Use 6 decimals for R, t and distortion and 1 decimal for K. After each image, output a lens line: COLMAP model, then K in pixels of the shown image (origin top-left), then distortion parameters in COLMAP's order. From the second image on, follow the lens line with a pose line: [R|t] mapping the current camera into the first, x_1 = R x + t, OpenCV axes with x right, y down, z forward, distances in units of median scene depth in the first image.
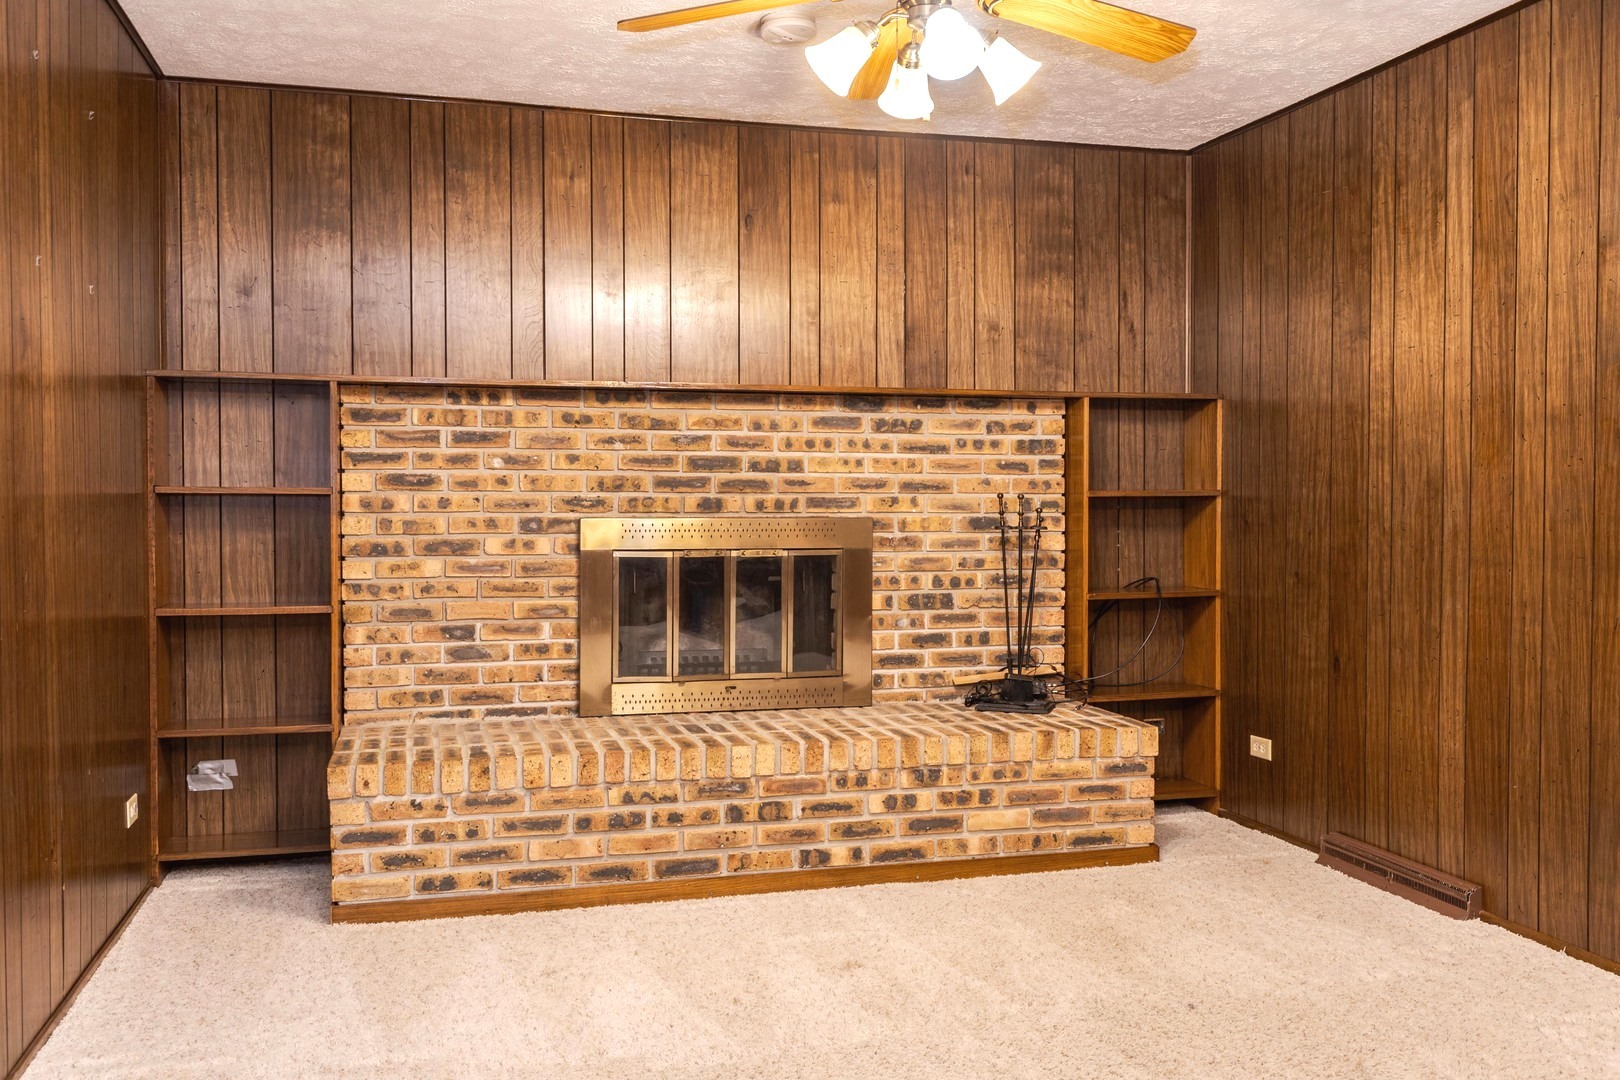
lens RADIAL K [[1425.7, 0, 810.0], [0, 1425.7, 540.0], [0, 0, 1]] dist [-0.002664, -0.003146]
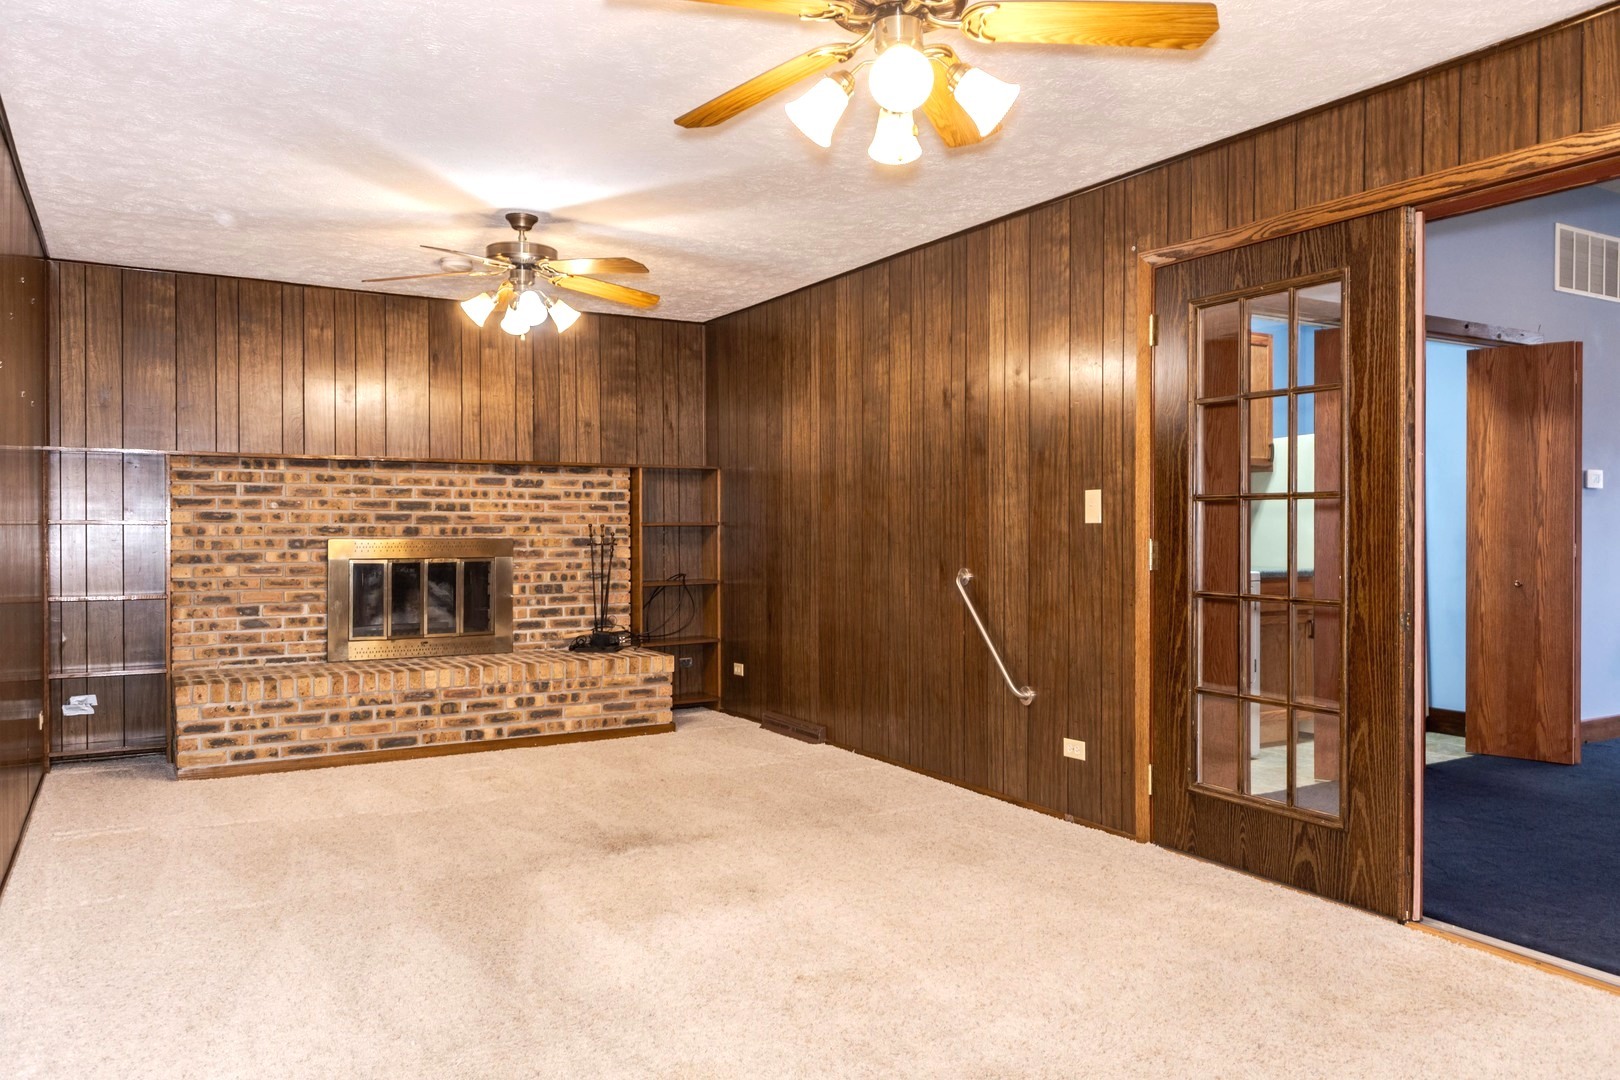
lens RADIAL K [[1364.3, 0, 810.0], [0, 1364.3, 540.0], [0, 0, 1]] dist [-0.002257, -0.003407]
pose [[0.976625, -0.002568, 0.214937, 0.040805], [0.007266, 0.999752, -0.021070, 0.022123], [-0.214830, 0.022139, 0.976401, -0.631936]]
